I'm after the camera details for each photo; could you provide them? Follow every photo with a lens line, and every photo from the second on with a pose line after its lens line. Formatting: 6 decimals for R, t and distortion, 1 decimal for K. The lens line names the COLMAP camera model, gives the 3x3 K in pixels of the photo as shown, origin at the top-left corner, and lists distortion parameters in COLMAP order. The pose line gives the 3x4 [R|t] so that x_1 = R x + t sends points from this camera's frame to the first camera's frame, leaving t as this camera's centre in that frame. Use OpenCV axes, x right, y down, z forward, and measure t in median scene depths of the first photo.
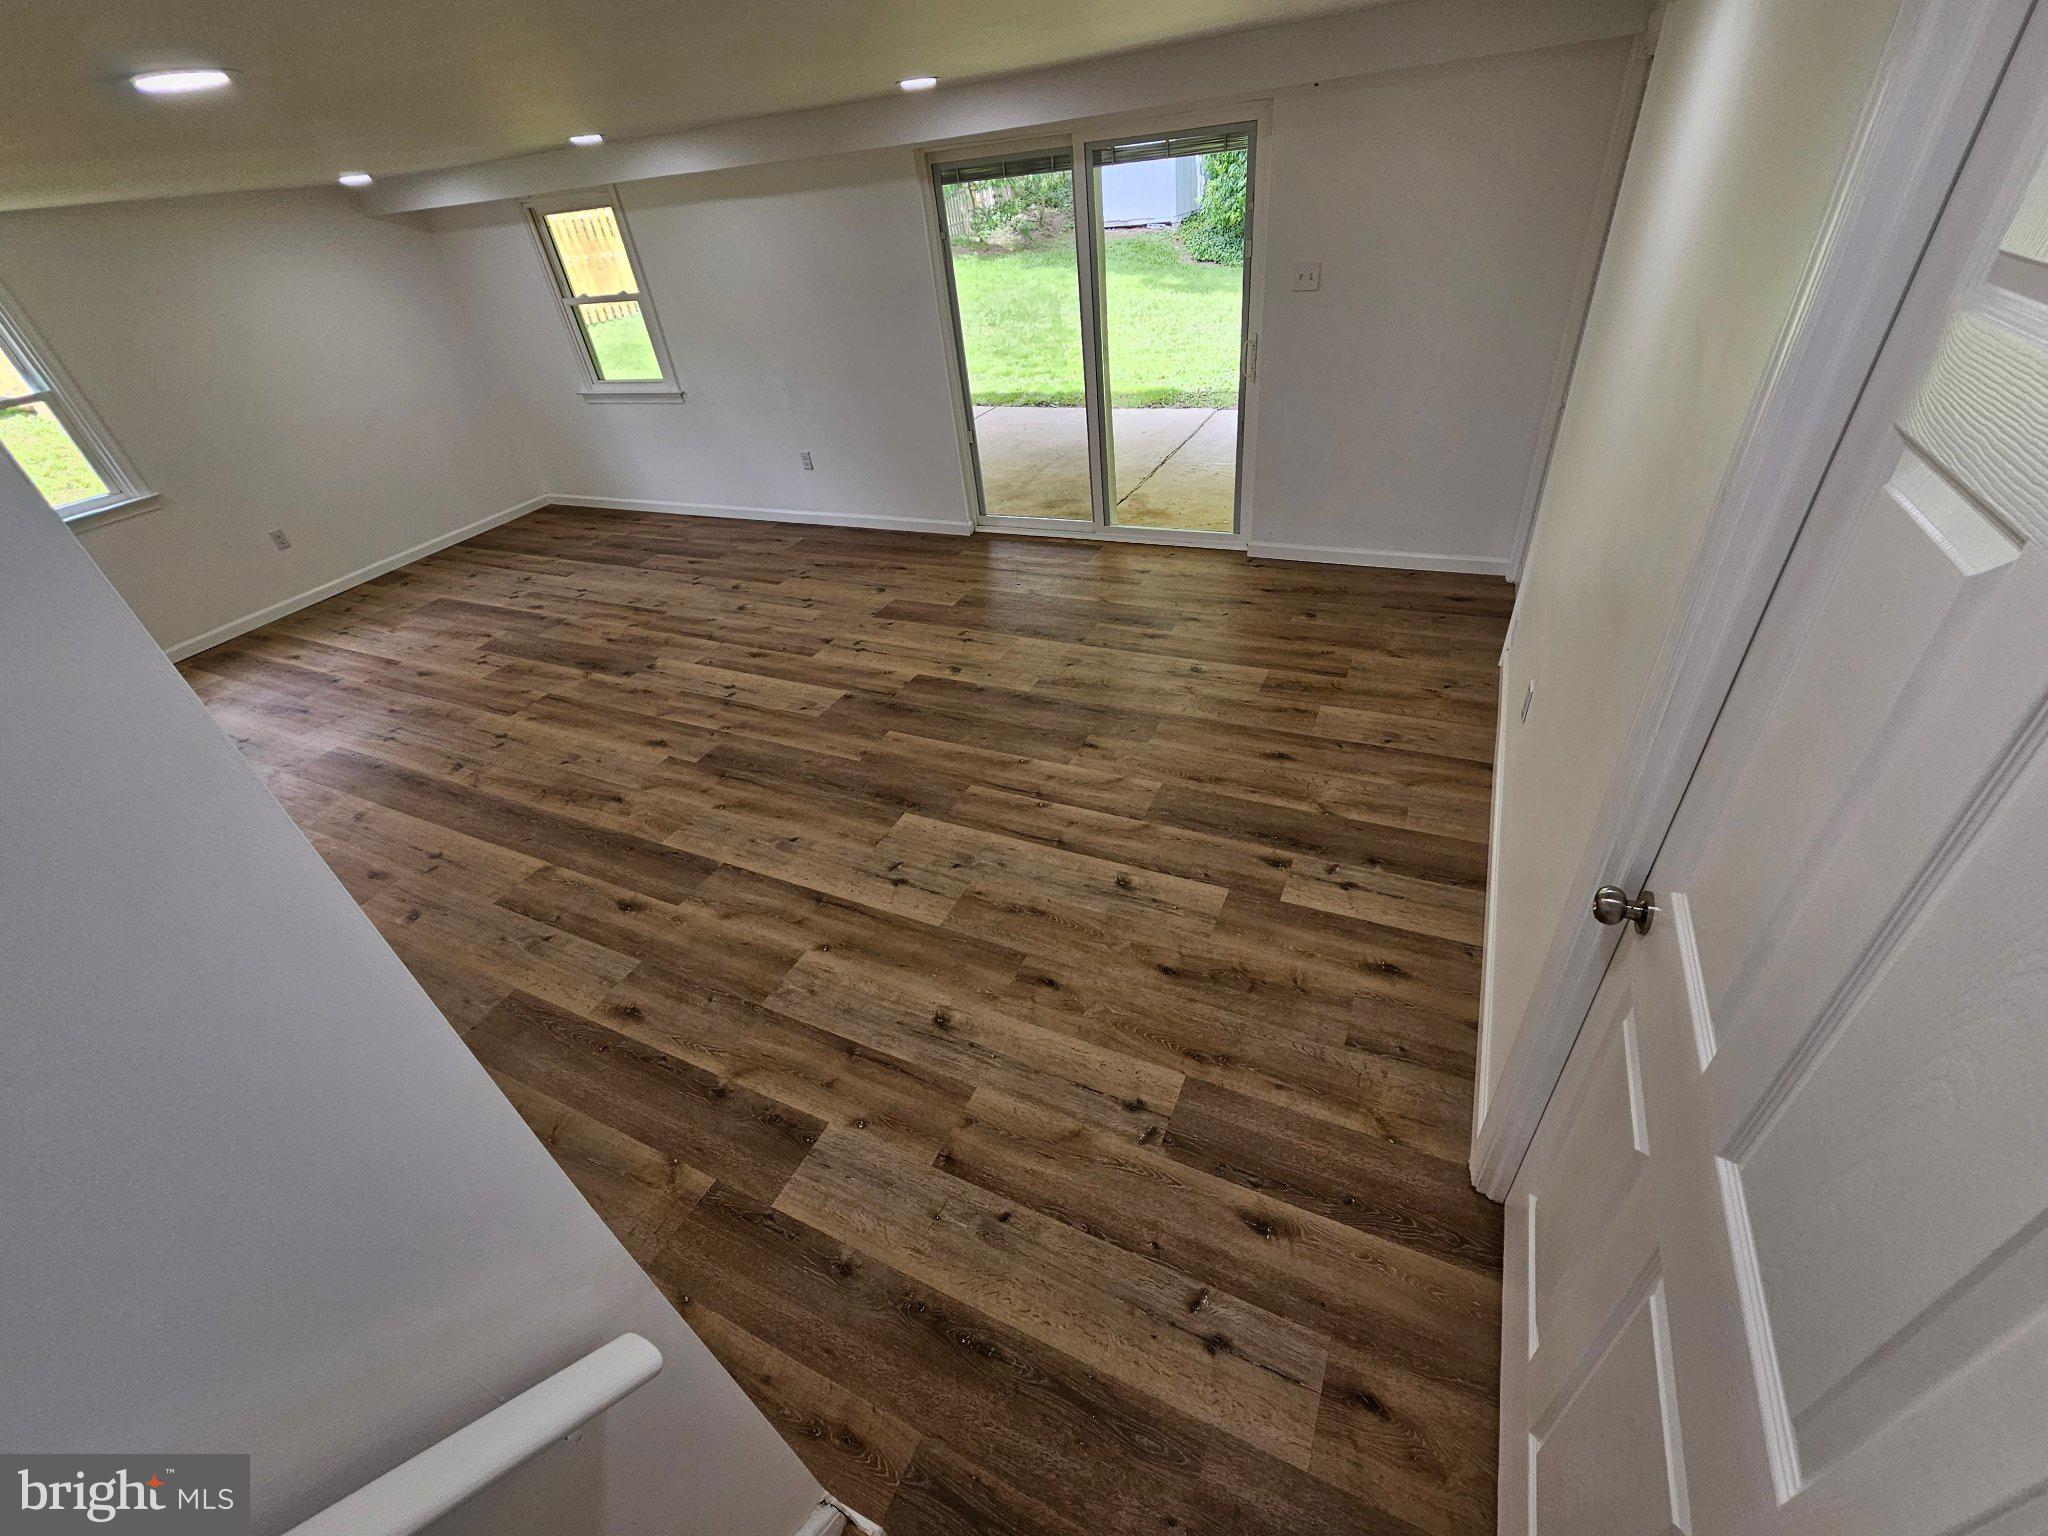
lens RADIAL K [[890.2, 0, 1024.0], [0, 890.2, 768.0], [0, 0, 1]] dist [-0.002556, 0.000059]
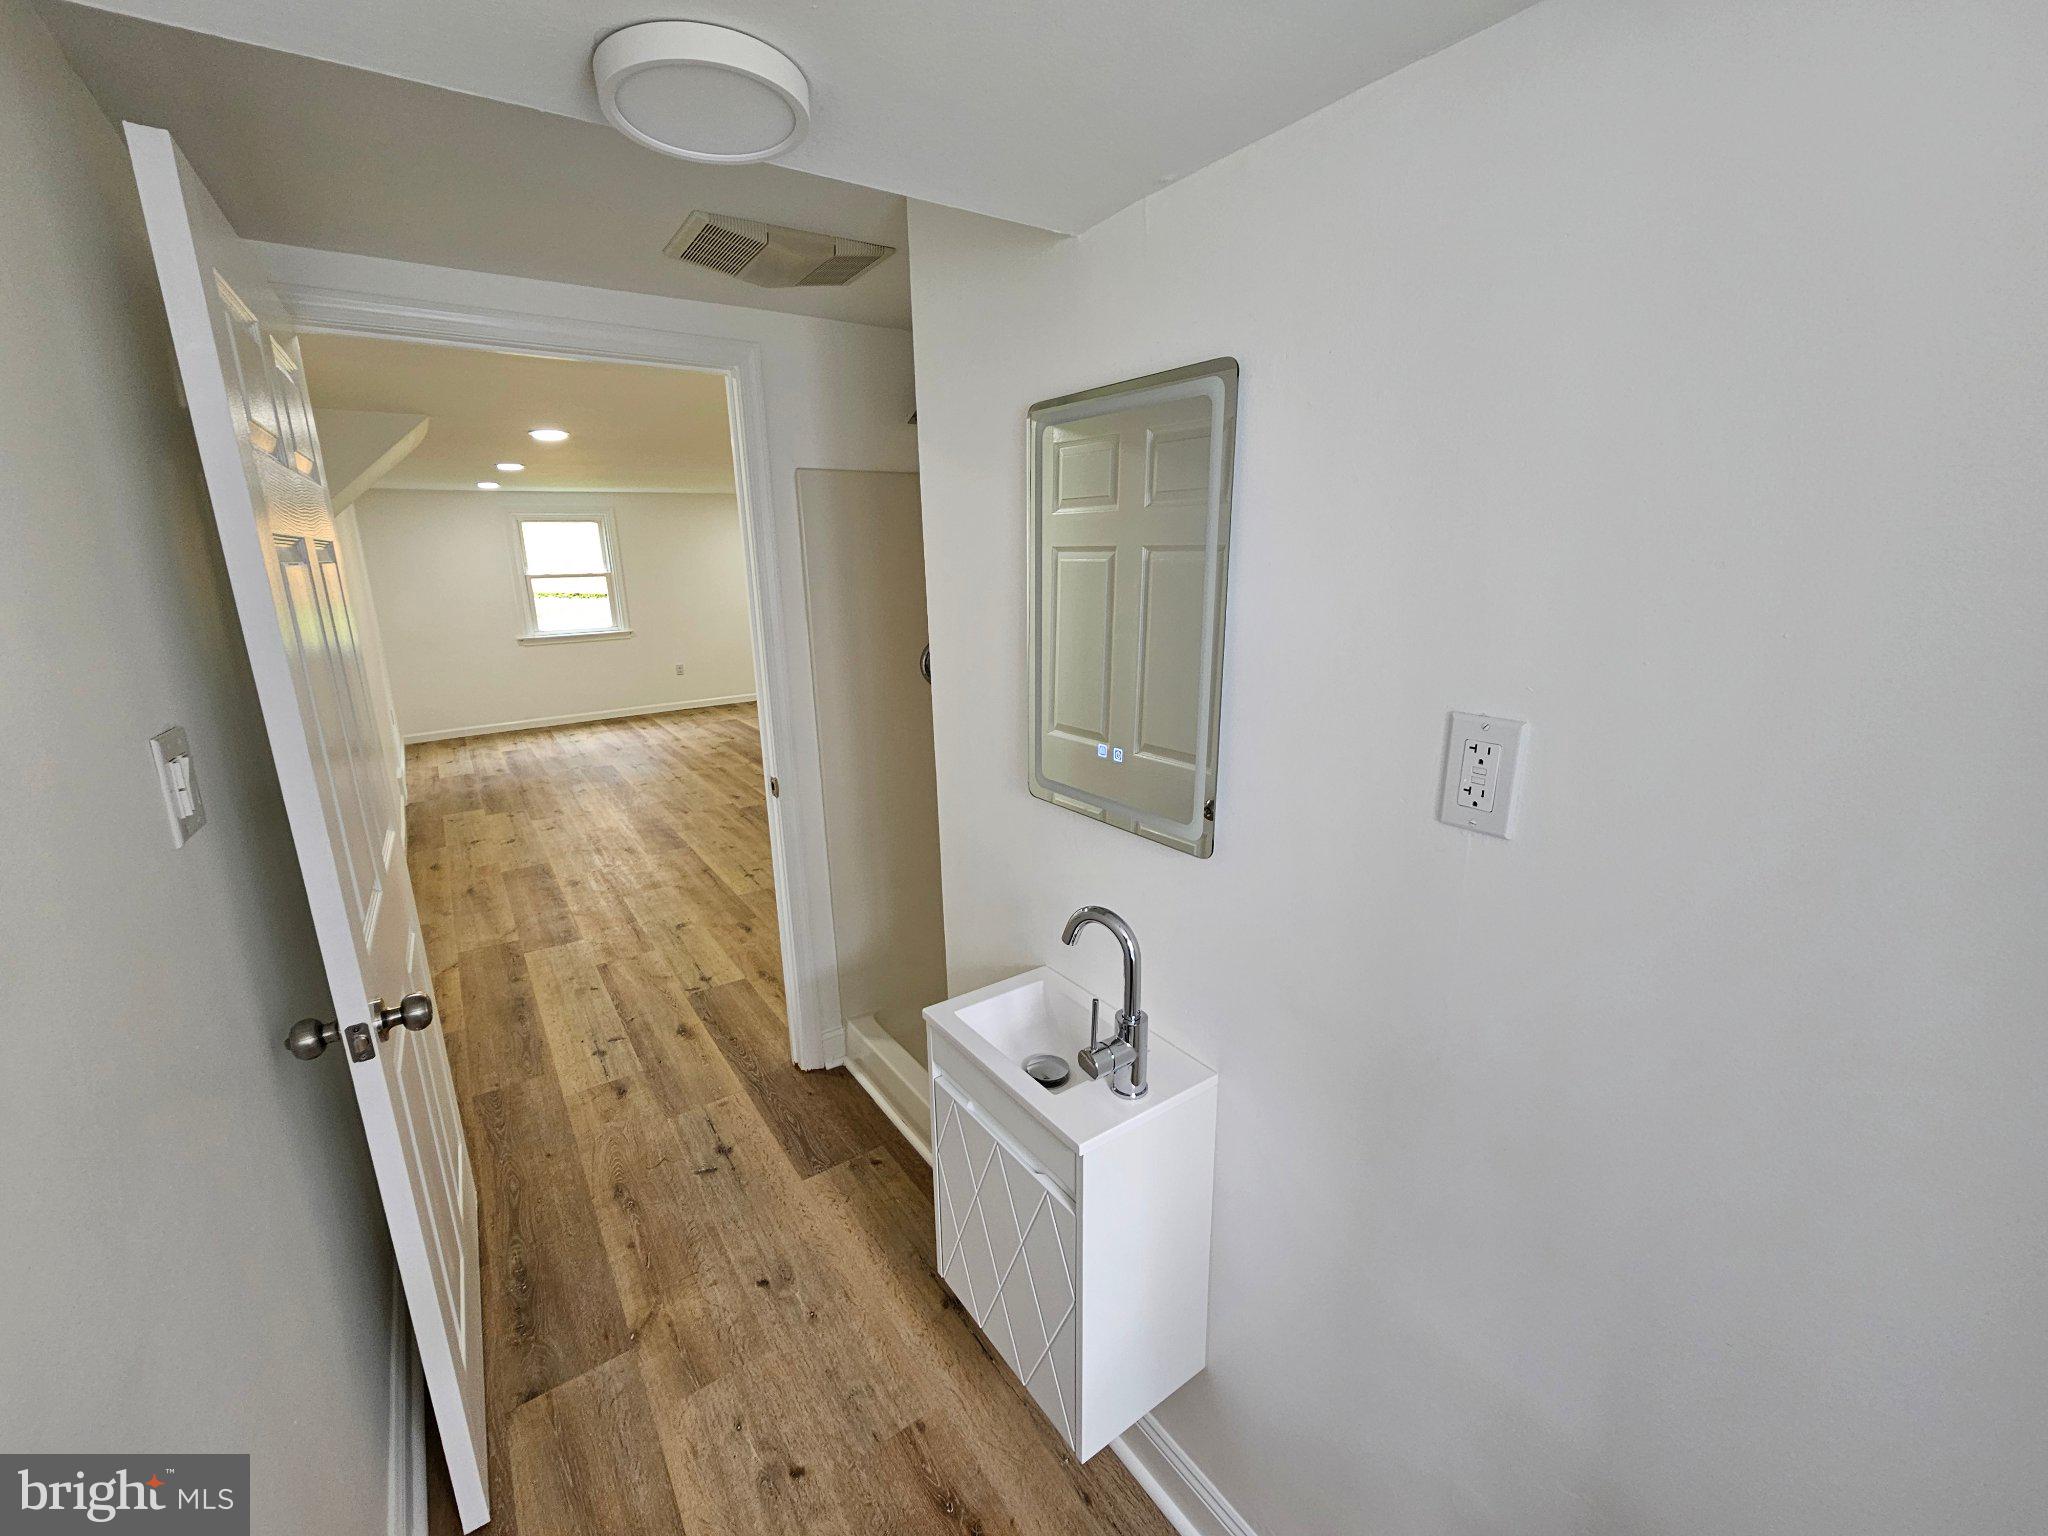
lens RADIAL K [[841.2, 0, 1001.7], [0, 841.2, 770.6], [0, 0, 1]] dist [-0.000601, -0.000120]
pose [[0.869932, 0.205281, -0.448417, 1.197019], [-0.333477, 0.914724, -0.228195, 0.203841], [0.363334, 0.348050, 0.864204, -0.252499]]
